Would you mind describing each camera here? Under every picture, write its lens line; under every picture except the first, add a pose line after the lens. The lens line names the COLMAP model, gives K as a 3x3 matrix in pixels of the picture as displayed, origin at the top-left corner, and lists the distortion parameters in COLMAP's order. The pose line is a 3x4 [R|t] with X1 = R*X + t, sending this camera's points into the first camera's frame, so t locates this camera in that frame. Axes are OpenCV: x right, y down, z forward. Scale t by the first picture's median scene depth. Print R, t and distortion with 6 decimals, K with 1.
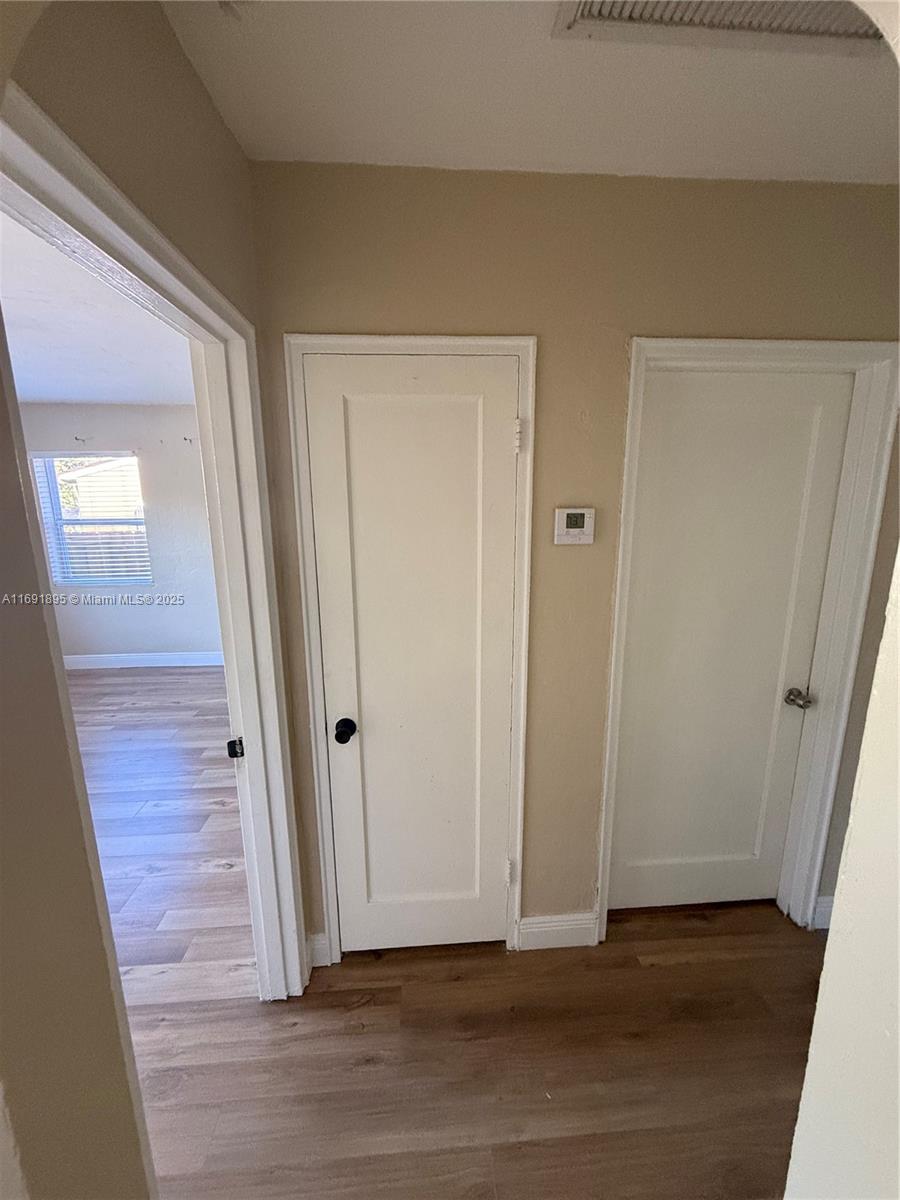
lens RADIAL K [[476.3, 0, 449.5], [0, 476.3, 595.2], [0, 0, 1]] dist [-0.002467, 0.000291]
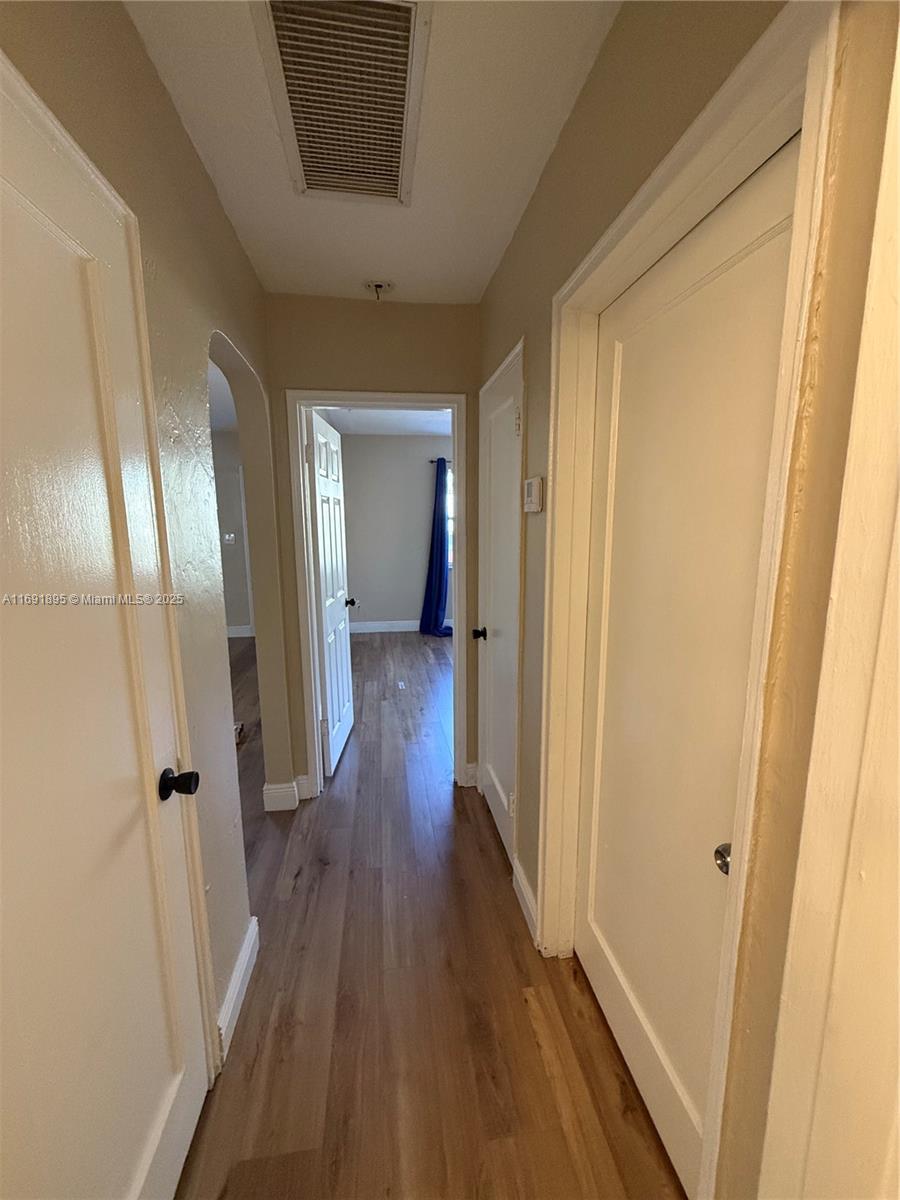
lens RADIAL K [[476.3, 0, 453.5], [0, 476.3, 598.2], [0, 0, 1]] dist [-0.002467, 0.000291]
pose [[0.087320, 0.174175, -0.980836, 0.551679], [-0.196561, 0.968252, 0.154441, -0.020516], [0.976596, 0.179308, 0.118784, 0.307952]]
